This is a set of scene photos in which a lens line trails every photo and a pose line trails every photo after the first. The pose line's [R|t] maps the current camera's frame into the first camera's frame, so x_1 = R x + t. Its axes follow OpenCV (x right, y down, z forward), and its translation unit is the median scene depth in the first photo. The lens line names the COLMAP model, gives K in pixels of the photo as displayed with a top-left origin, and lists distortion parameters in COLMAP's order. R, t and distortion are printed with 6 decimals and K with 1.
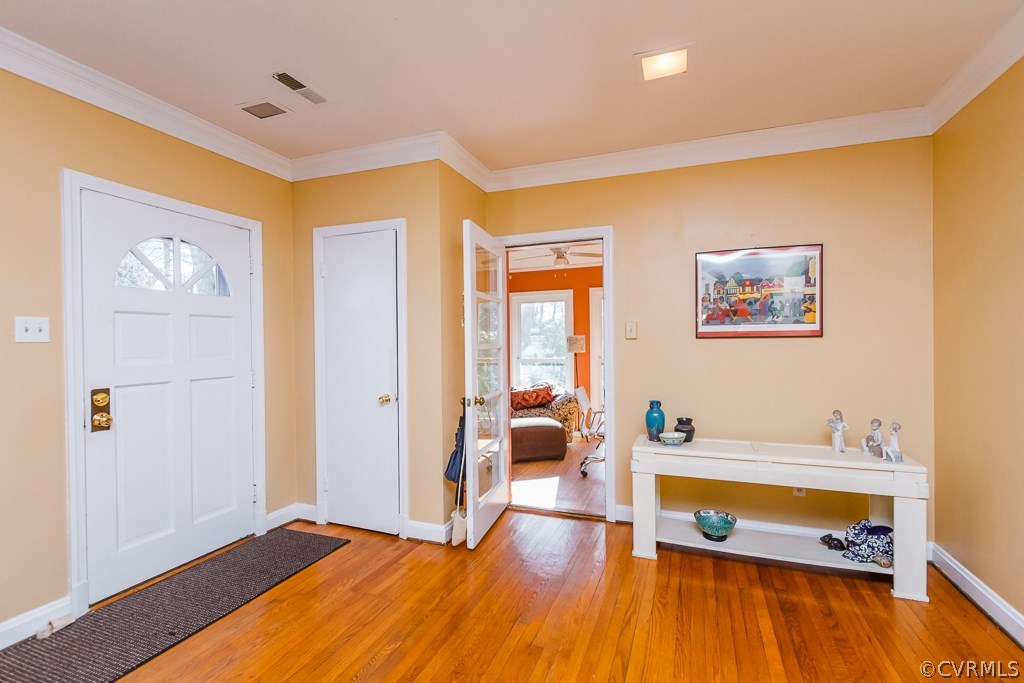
lens RADIAL K [[473.0, 0, 510.4], [0, 473.0, 344.6], [0, 0, 1]] dist [-0.000012, -0.000034]
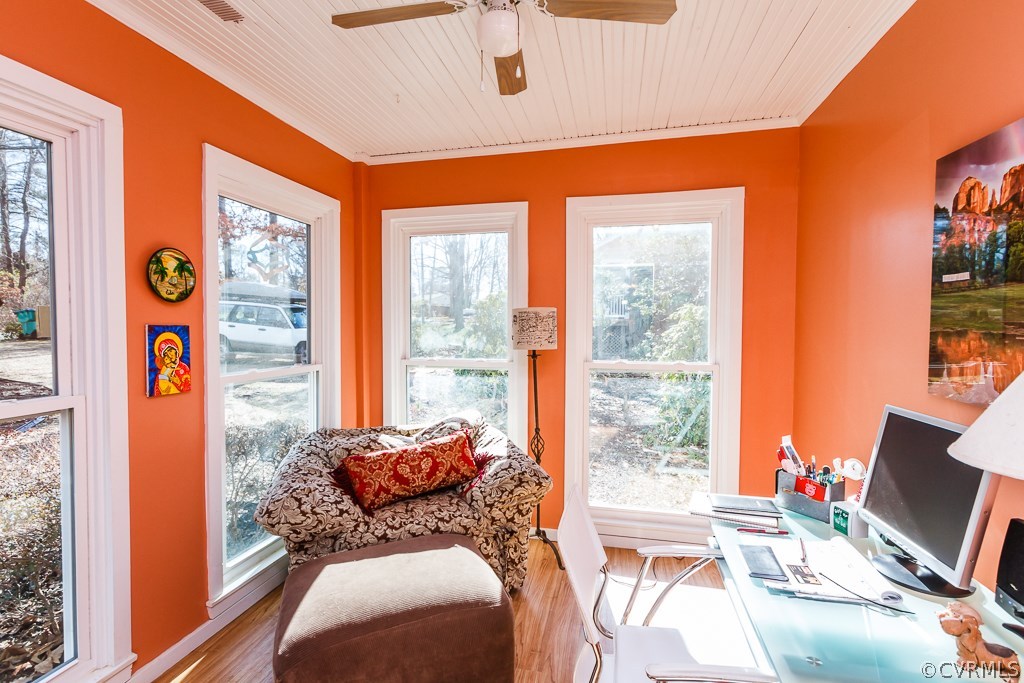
lens RADIAL K [[473.0, 0, 512.5], [0, 473.0, 338.6], [0, 0, 1]] dist [-0.000012, -0.000034]
pose [[0.990902, 0.006225, 0.134440, 0.066620], [-0.009453, 0.999682, 0.023386, -0.001453], [-0.134252, -0.024444, 0.990646, 0.617210]]
